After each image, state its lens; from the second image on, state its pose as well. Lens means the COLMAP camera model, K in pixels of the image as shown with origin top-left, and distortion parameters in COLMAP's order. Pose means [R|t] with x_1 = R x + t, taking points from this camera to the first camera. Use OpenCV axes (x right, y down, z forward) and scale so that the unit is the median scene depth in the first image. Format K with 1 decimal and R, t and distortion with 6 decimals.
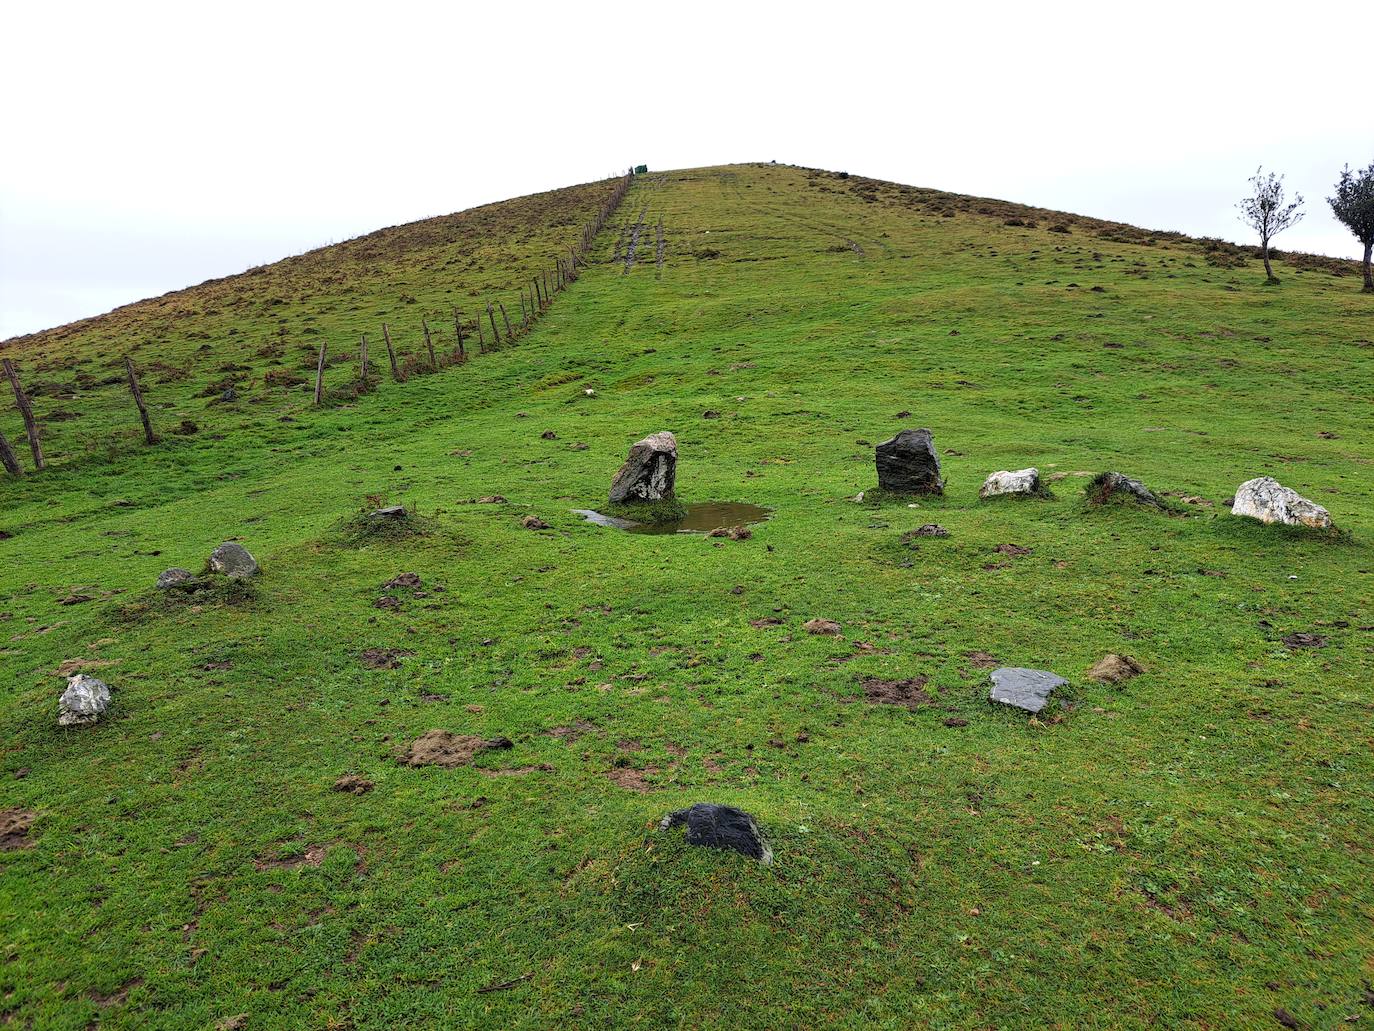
lens RADIAL K [[986.9, 0, 710.1], [0, 986.9, 519.5], [0, 0, 1]] dist [0.065850, -0.078270]
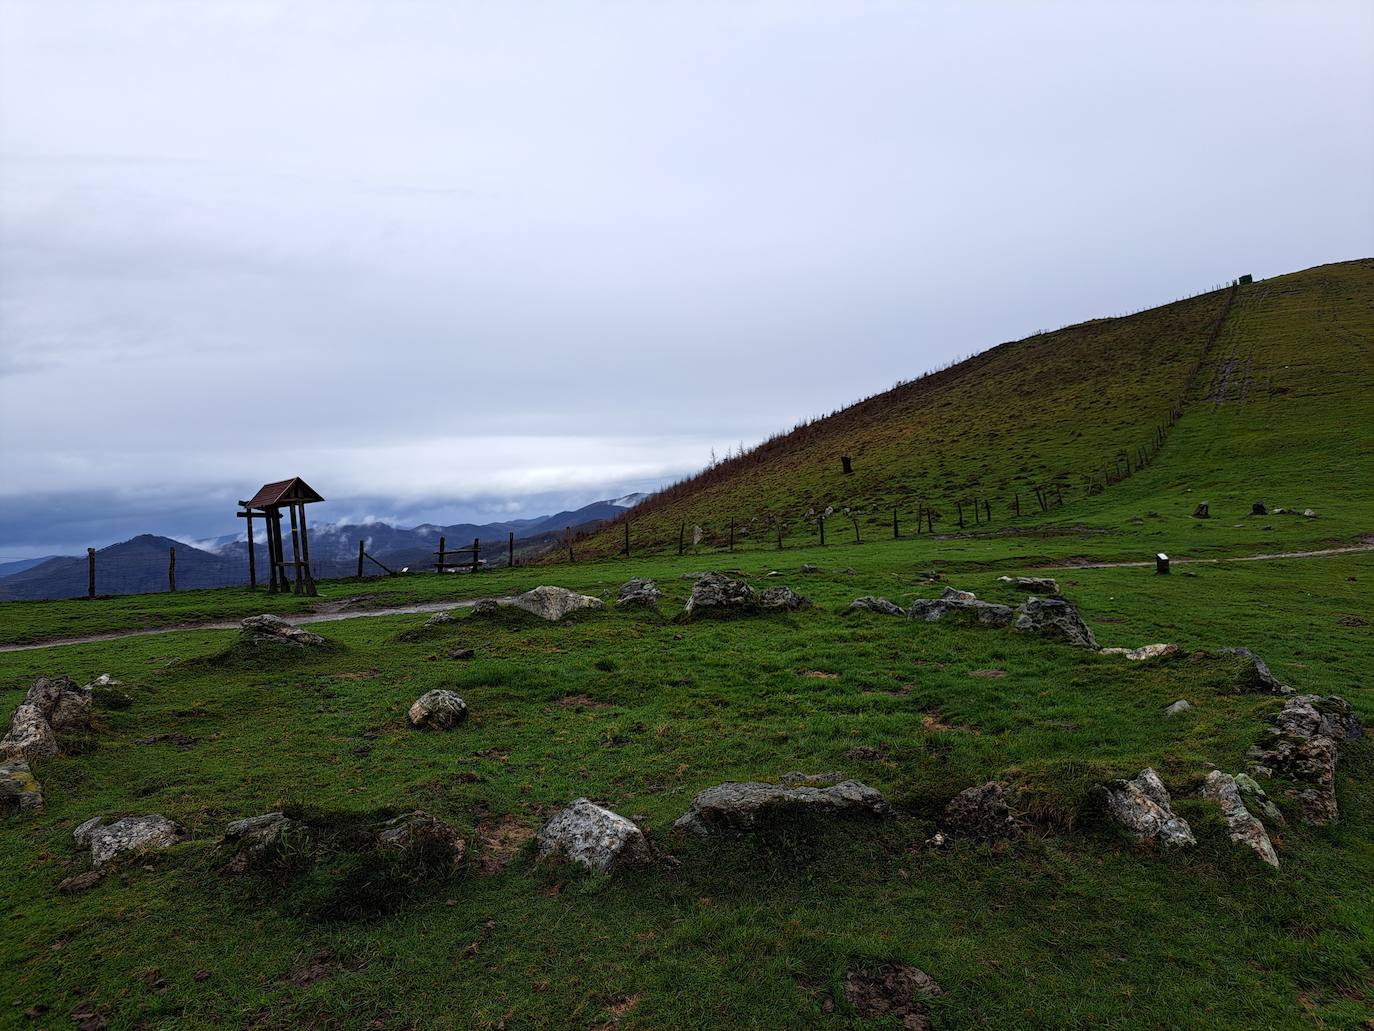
lens RADIAL K [[986.9, 0, 710.1], [0, 986.9, 519.5], [0, 0, 1]] dist [0.065850, -0.078270]
pose [[0.844555, 0.016717, -0.535207, 0.087282], [-0.060989, 0.996011, -0.065130, 0.078631], [0.531984, 0.087647, 0.842206, -0.742065]]
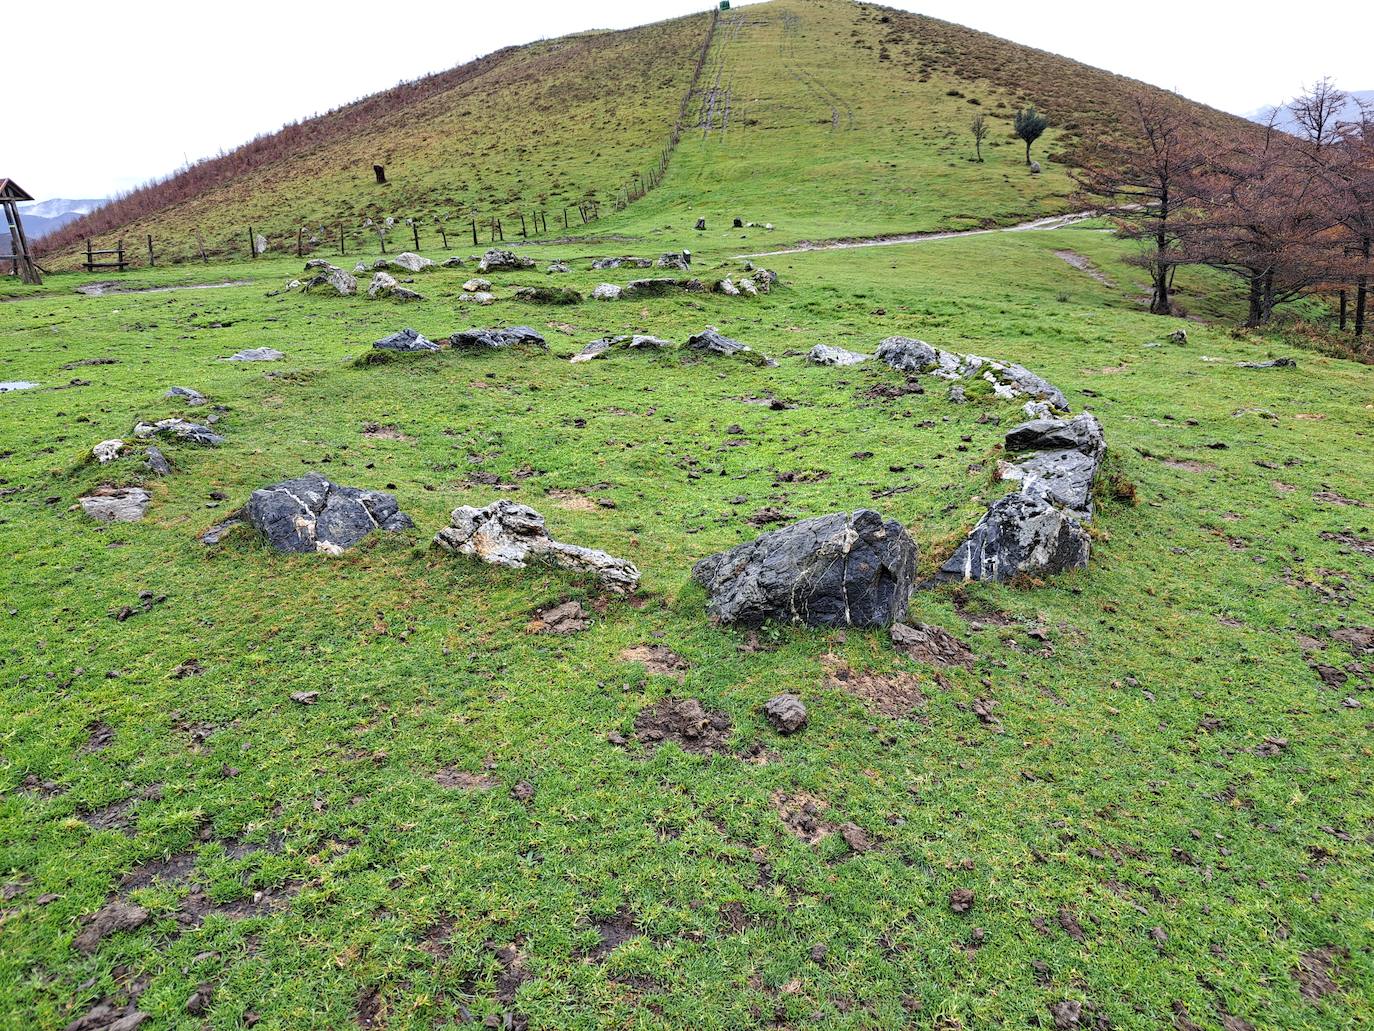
lens RADIAL K [[986.9, 0, 710.1], [0, 986.9, 519.5], [0, 0, 1]] dist [0.065850, -0.078270]
pose [[0.996293, 0.042152, -0.074984, 0.094560], [-0.027334, 0.981661, 0.188668, 0.104772], [0.081562, -0.185919, 0.979174, -0.953476]]
